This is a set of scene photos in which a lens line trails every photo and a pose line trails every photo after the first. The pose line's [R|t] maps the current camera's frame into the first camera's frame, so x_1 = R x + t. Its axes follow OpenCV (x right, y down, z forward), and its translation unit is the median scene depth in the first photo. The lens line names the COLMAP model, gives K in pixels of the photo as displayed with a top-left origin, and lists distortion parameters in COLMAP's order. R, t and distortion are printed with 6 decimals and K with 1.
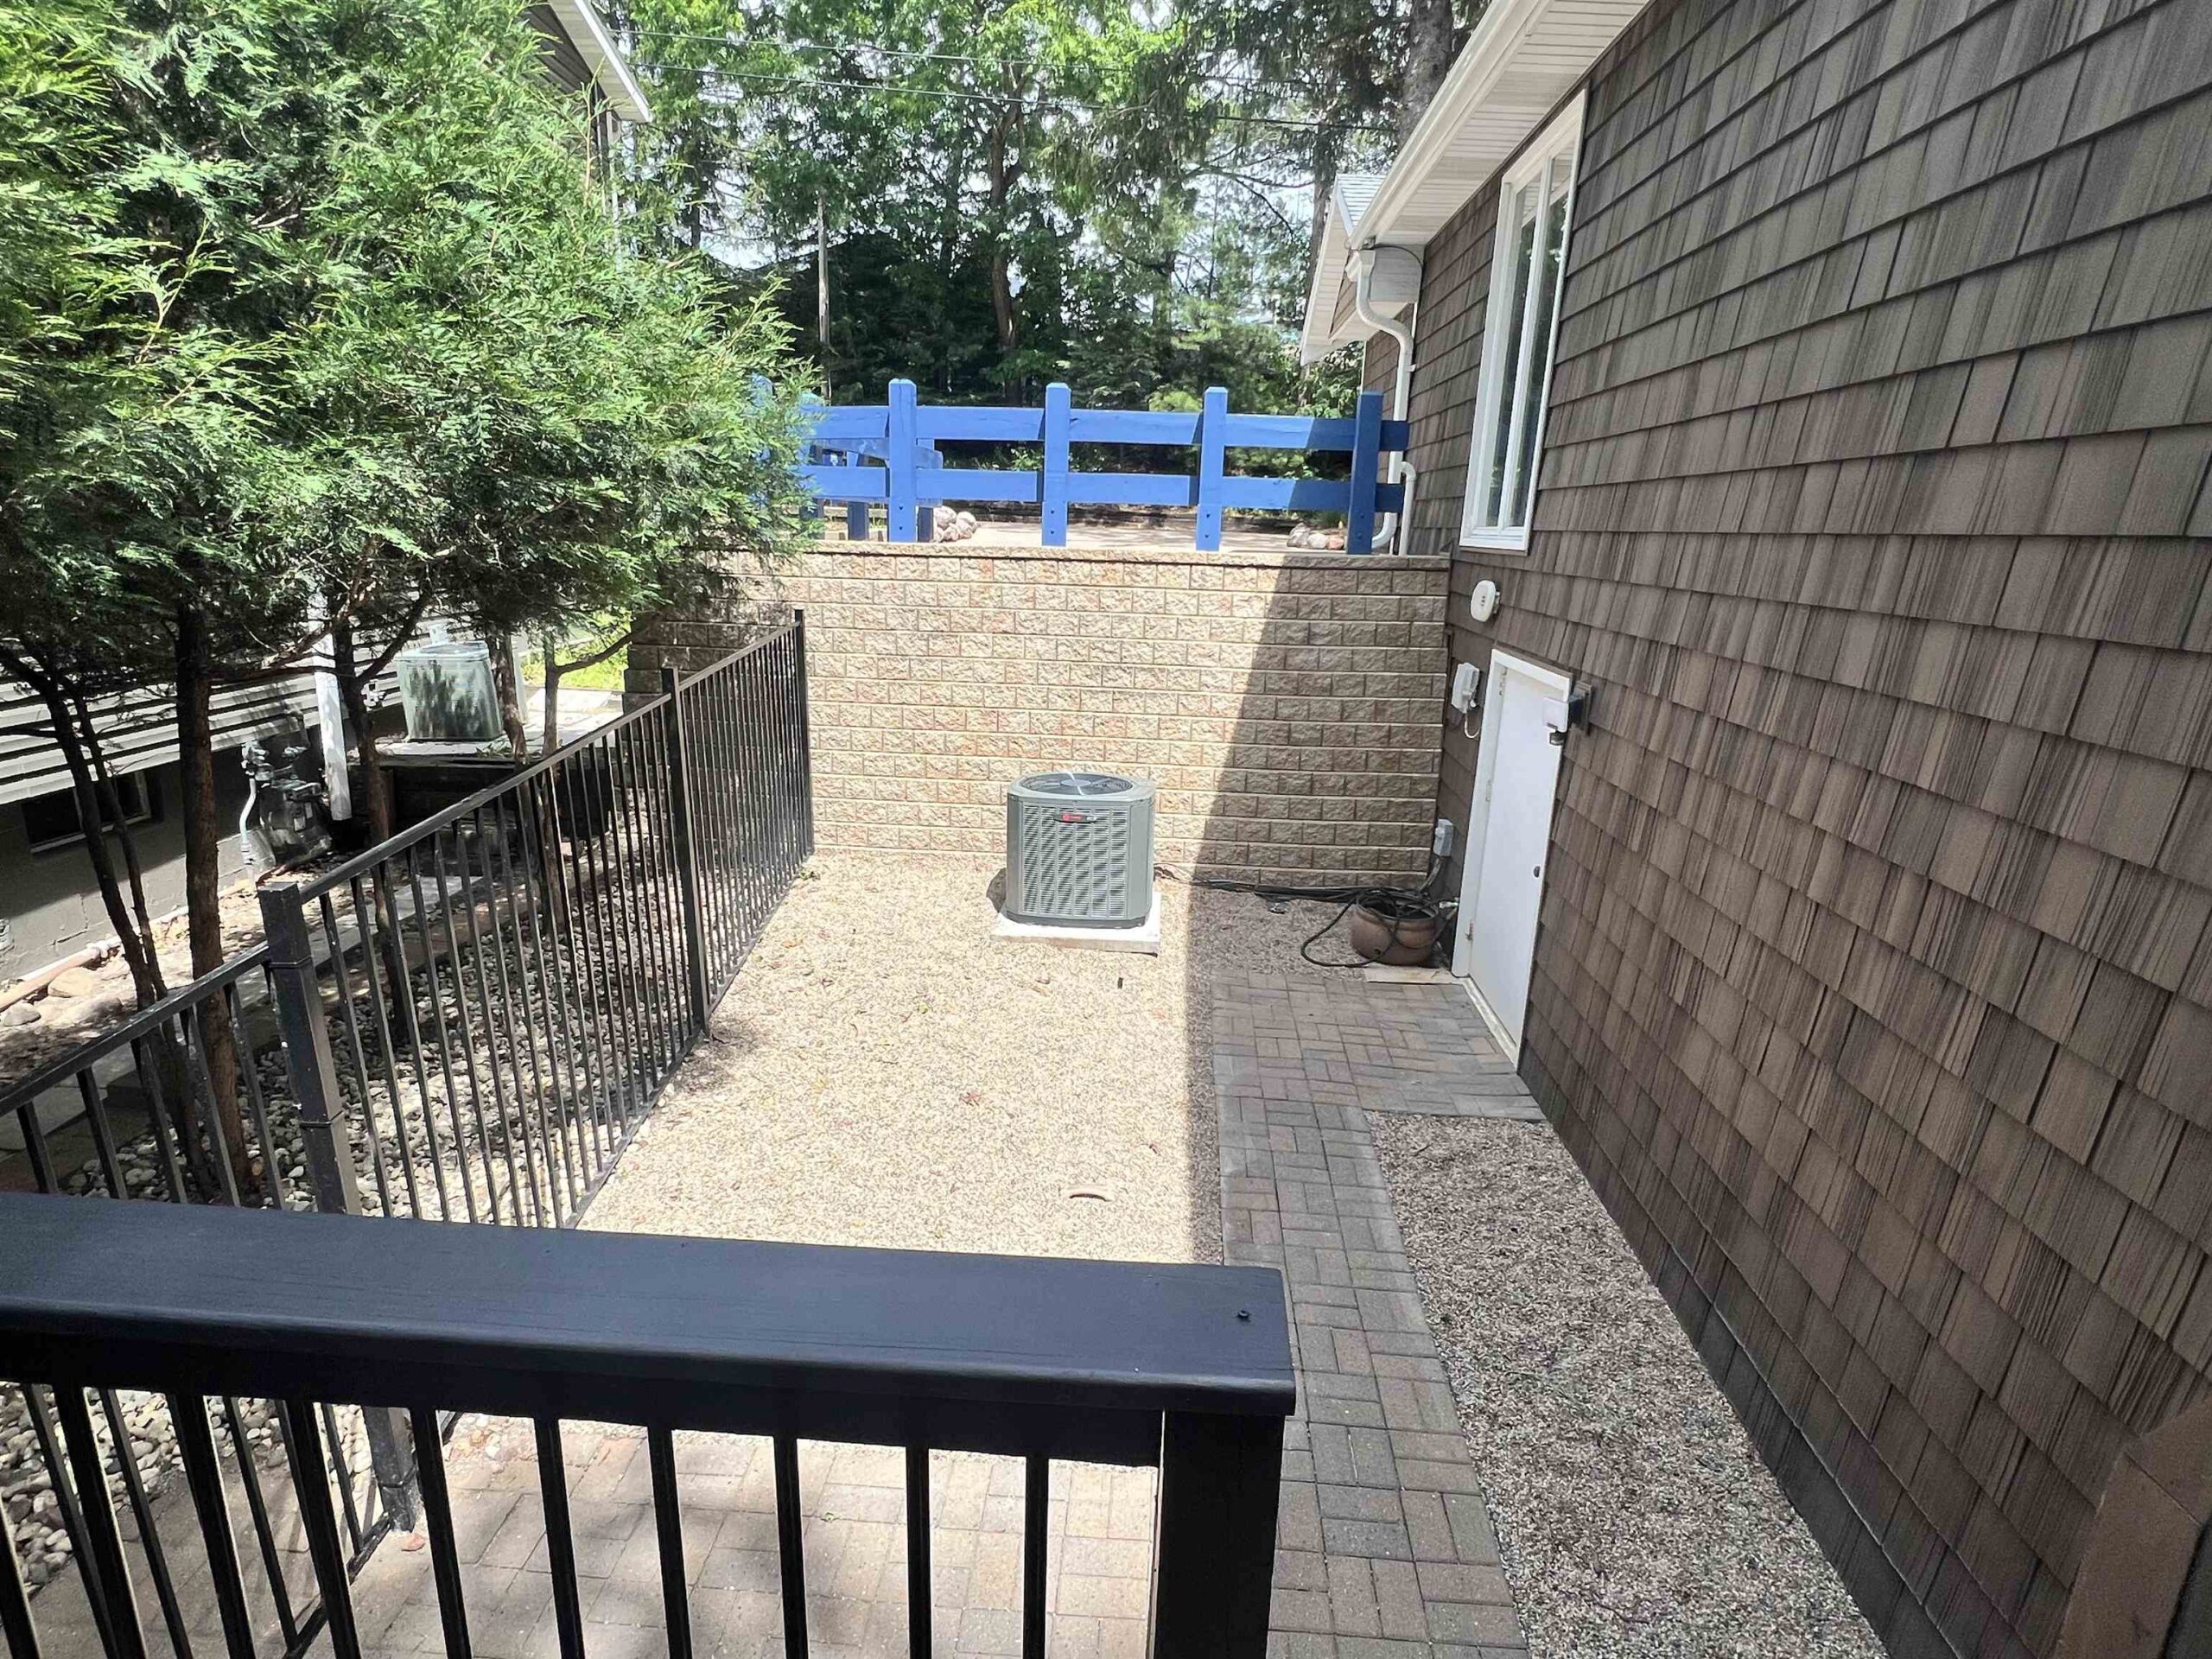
lens RADIAL K [[1150.1, 0, 1101.0], [0, 1150.1, 828.4], [0, 0, 1]] dist [-0.006294, -0.001198]
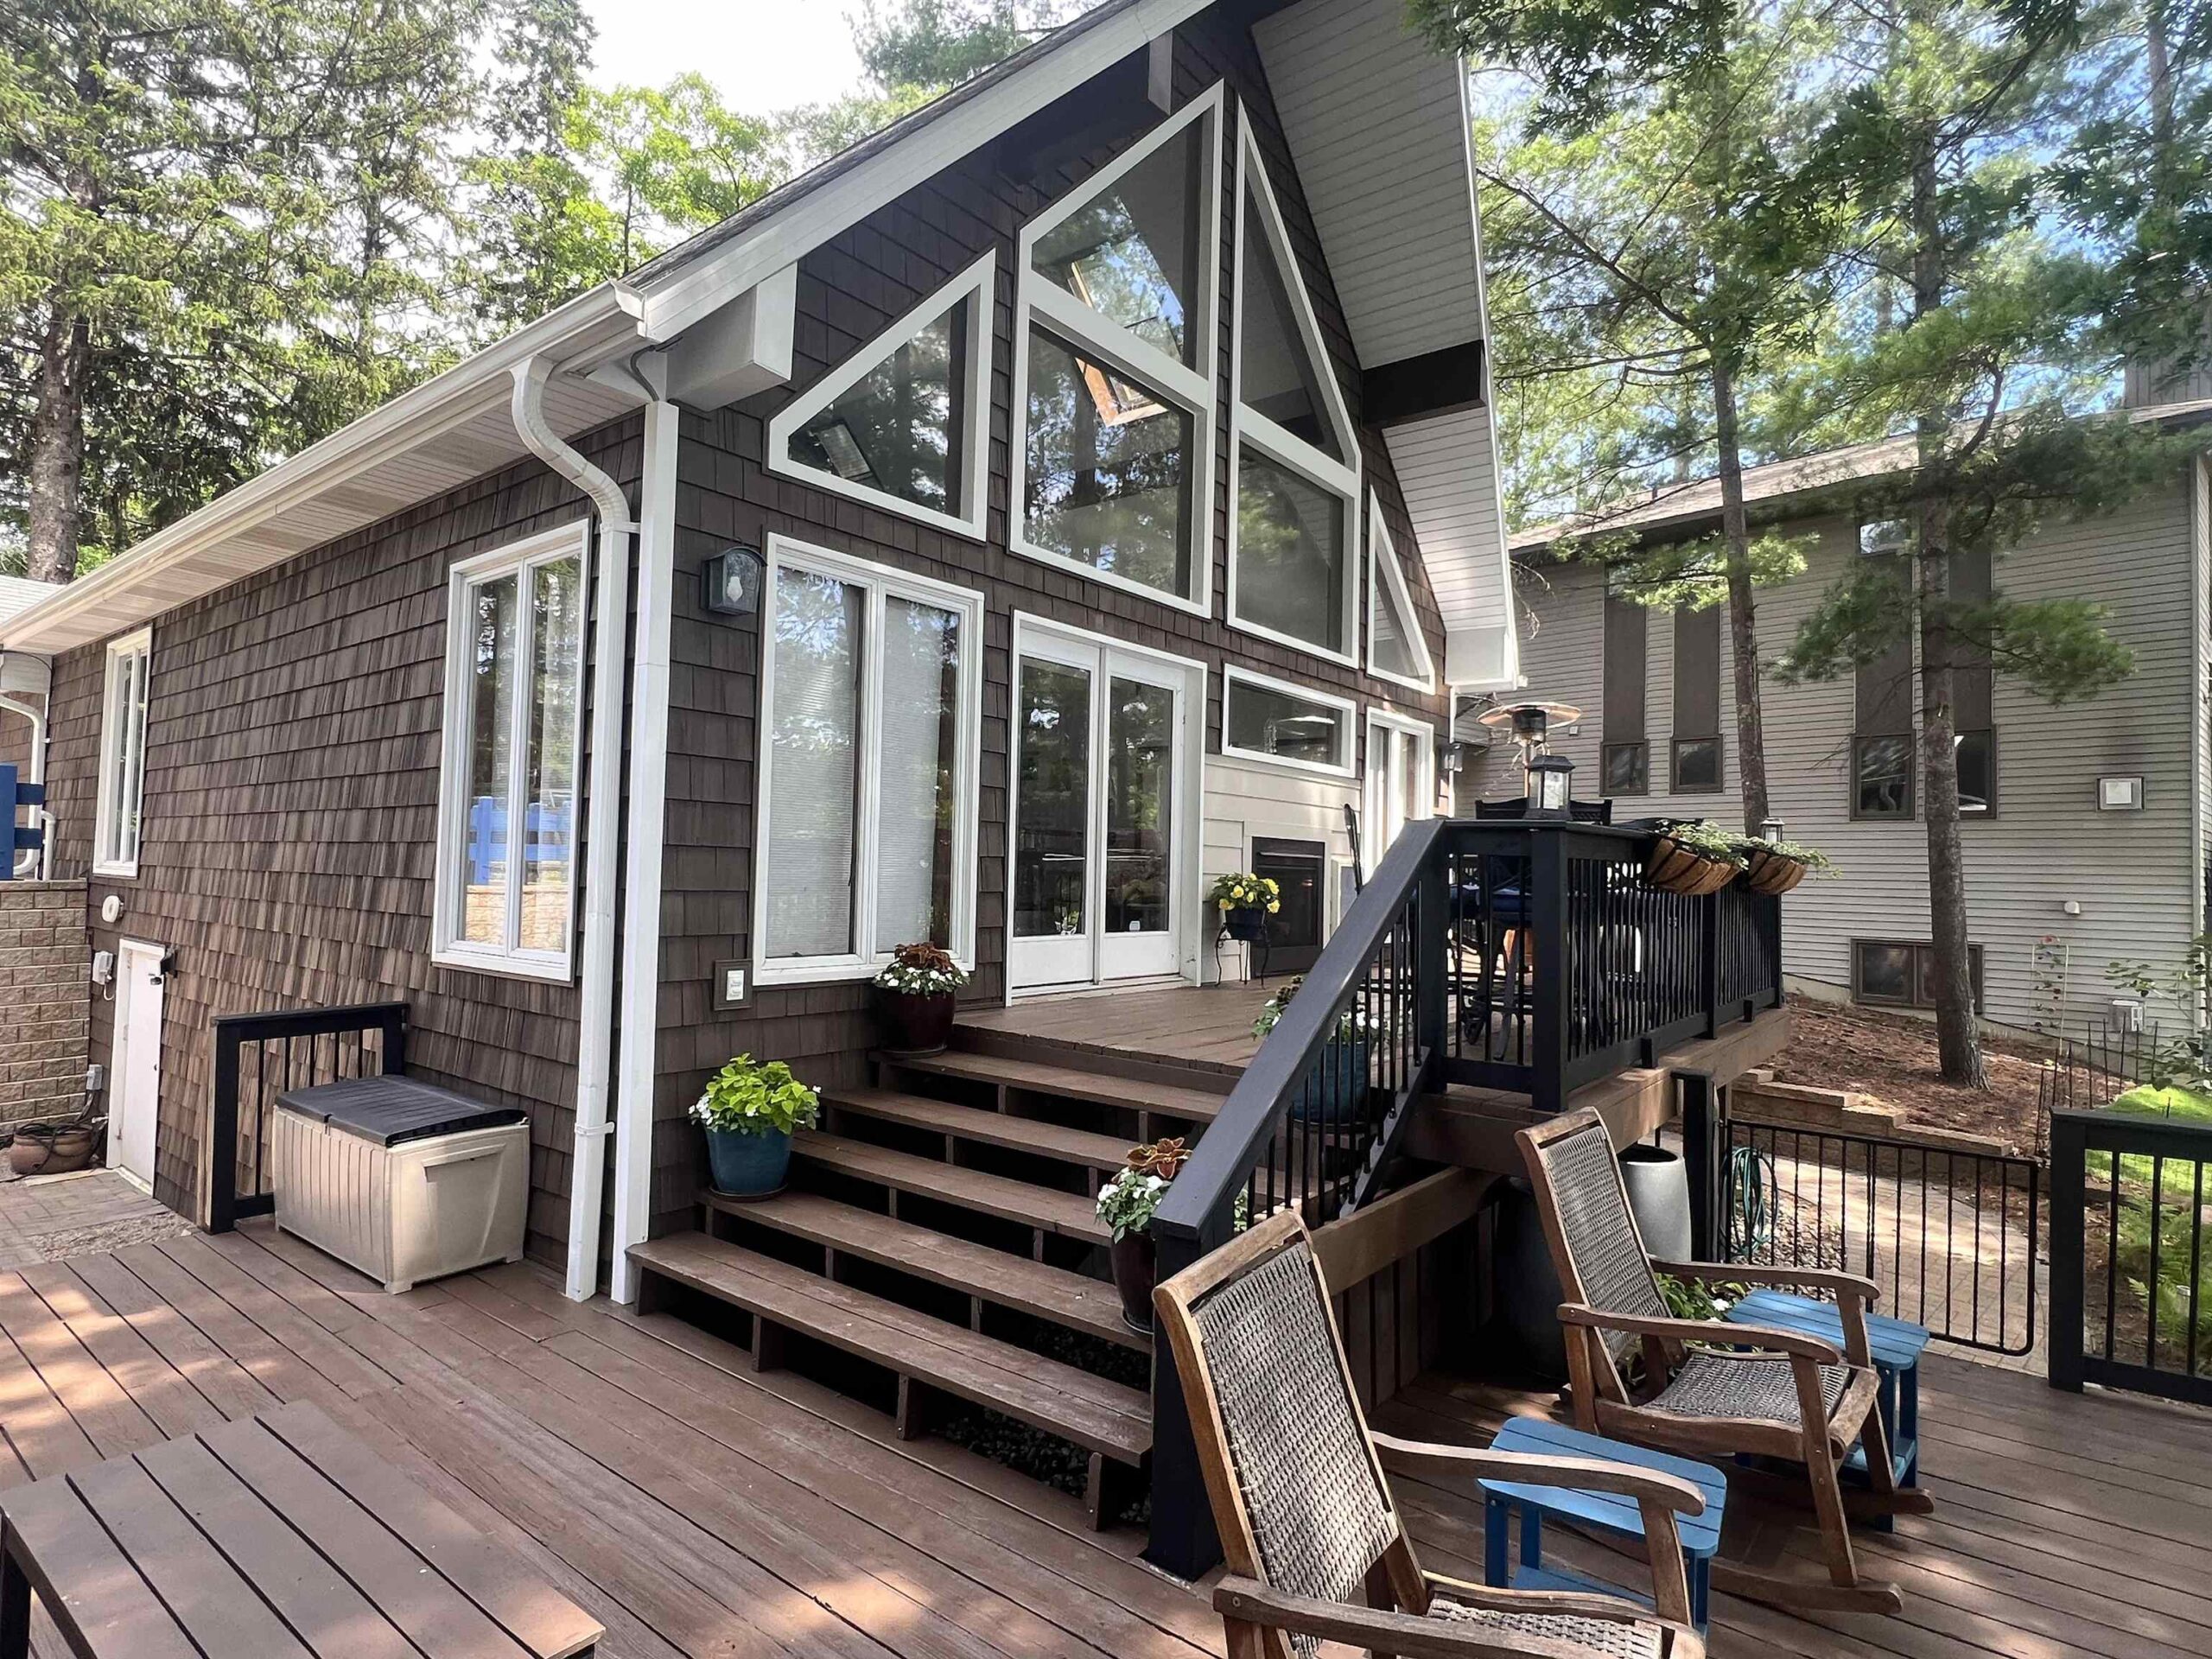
lens RADIAL K [[1191.4, 0, 1106.0], [0, 1191.4, 829.5], [0, 0, 1]] dist [-0.002172, -0.001134]
pose [[0.573324, 0.009502, 0.819274, -0.189884], [0.205762, 0.966217, -0.155198, 0.203042], [-0.793071, 0.257554, 0.552000, -0.884360]]
